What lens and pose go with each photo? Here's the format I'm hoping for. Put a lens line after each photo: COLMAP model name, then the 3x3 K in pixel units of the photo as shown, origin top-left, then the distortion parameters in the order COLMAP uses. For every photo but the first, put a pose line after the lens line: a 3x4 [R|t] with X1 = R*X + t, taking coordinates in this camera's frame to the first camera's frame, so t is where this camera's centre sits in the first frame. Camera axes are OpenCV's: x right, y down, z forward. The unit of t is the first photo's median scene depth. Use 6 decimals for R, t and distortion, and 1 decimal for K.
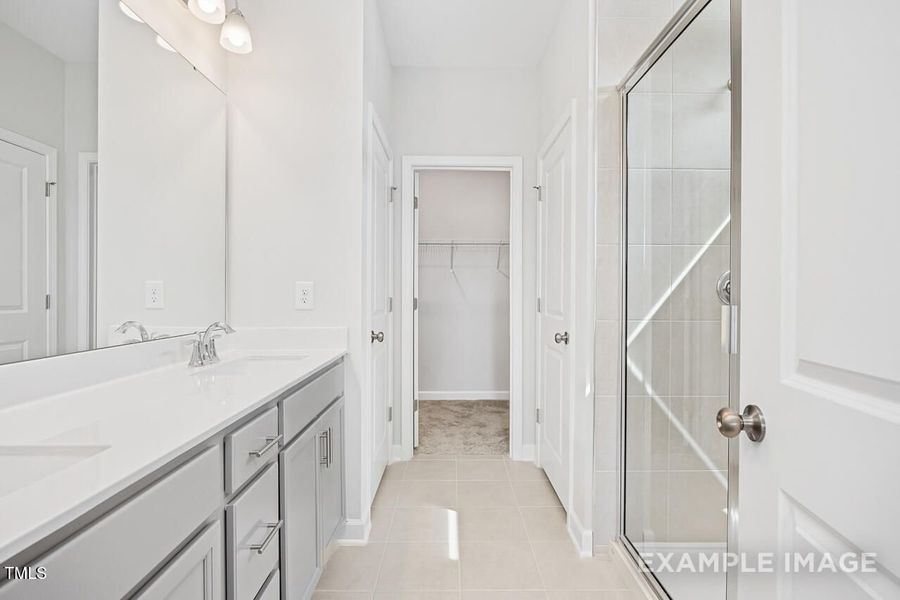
lens RADIAL K [[447.2, 0, 460.1], [0, 447.2, 296.8], [0, 0, 1]] dist [-0.001989, -0.000596]
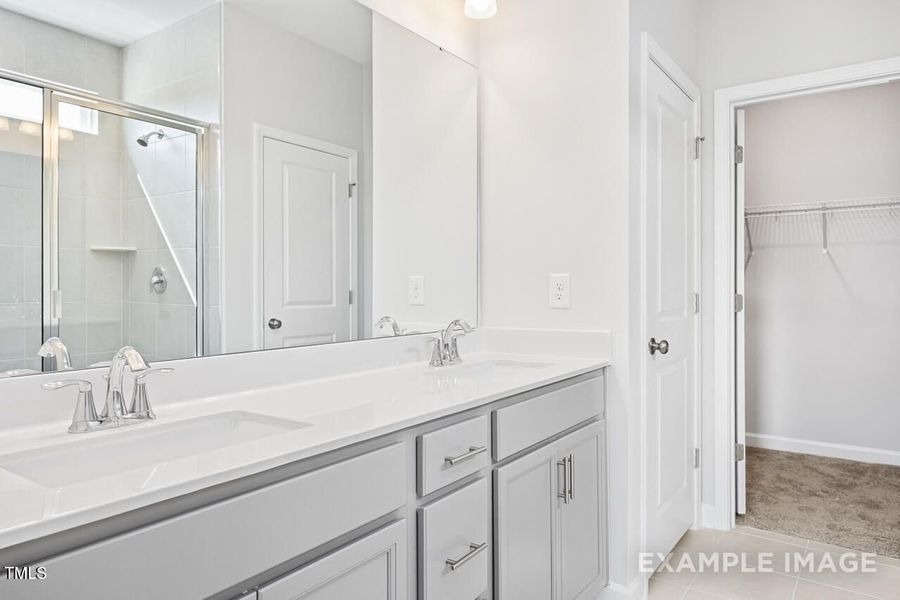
lens RADIAL K [[606.8, 0, 451.0], [0, 606.8, 287.9], [0, 0, 1]] dist [0.009566, 0.000078]
pose [[0.802521, -0.004822, -0.596604, 0.109804], [-0.000102, 0.999966, -0.008220, 0.000681], [0.596623, 0.006657, 0.802494, -0.005755]]
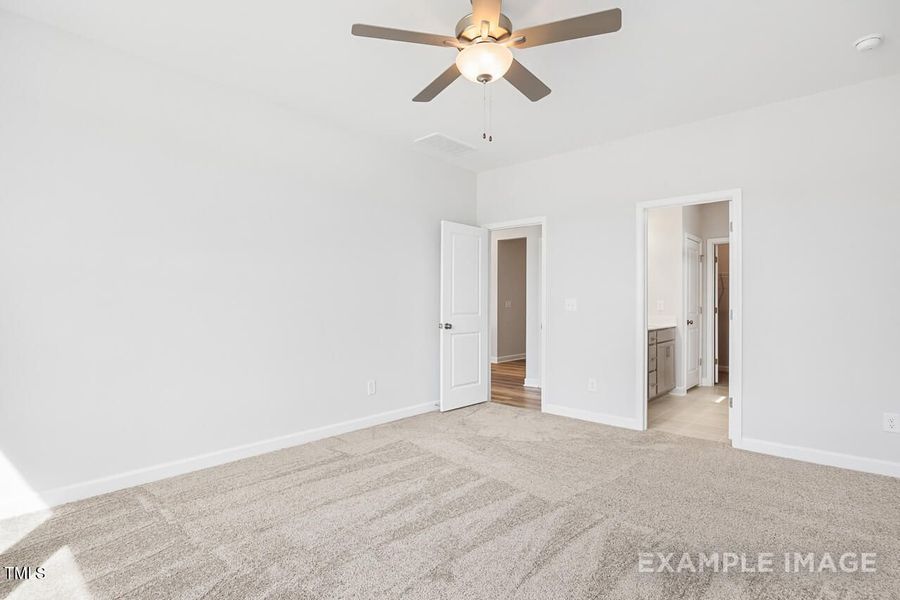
lens RADIAL K [[502.6, 0, 450.0], [0, 502.6, 300.0], [0, 0, 1]] dist [-0.002829, -0.000796]
pose [[0.757298, -0.007187, -0.653030, 0.506810], [-0.009585, 0.999709, -0.022118, 0.031328], [0.652999, 0.023009, 0.757009, -1.603526]]
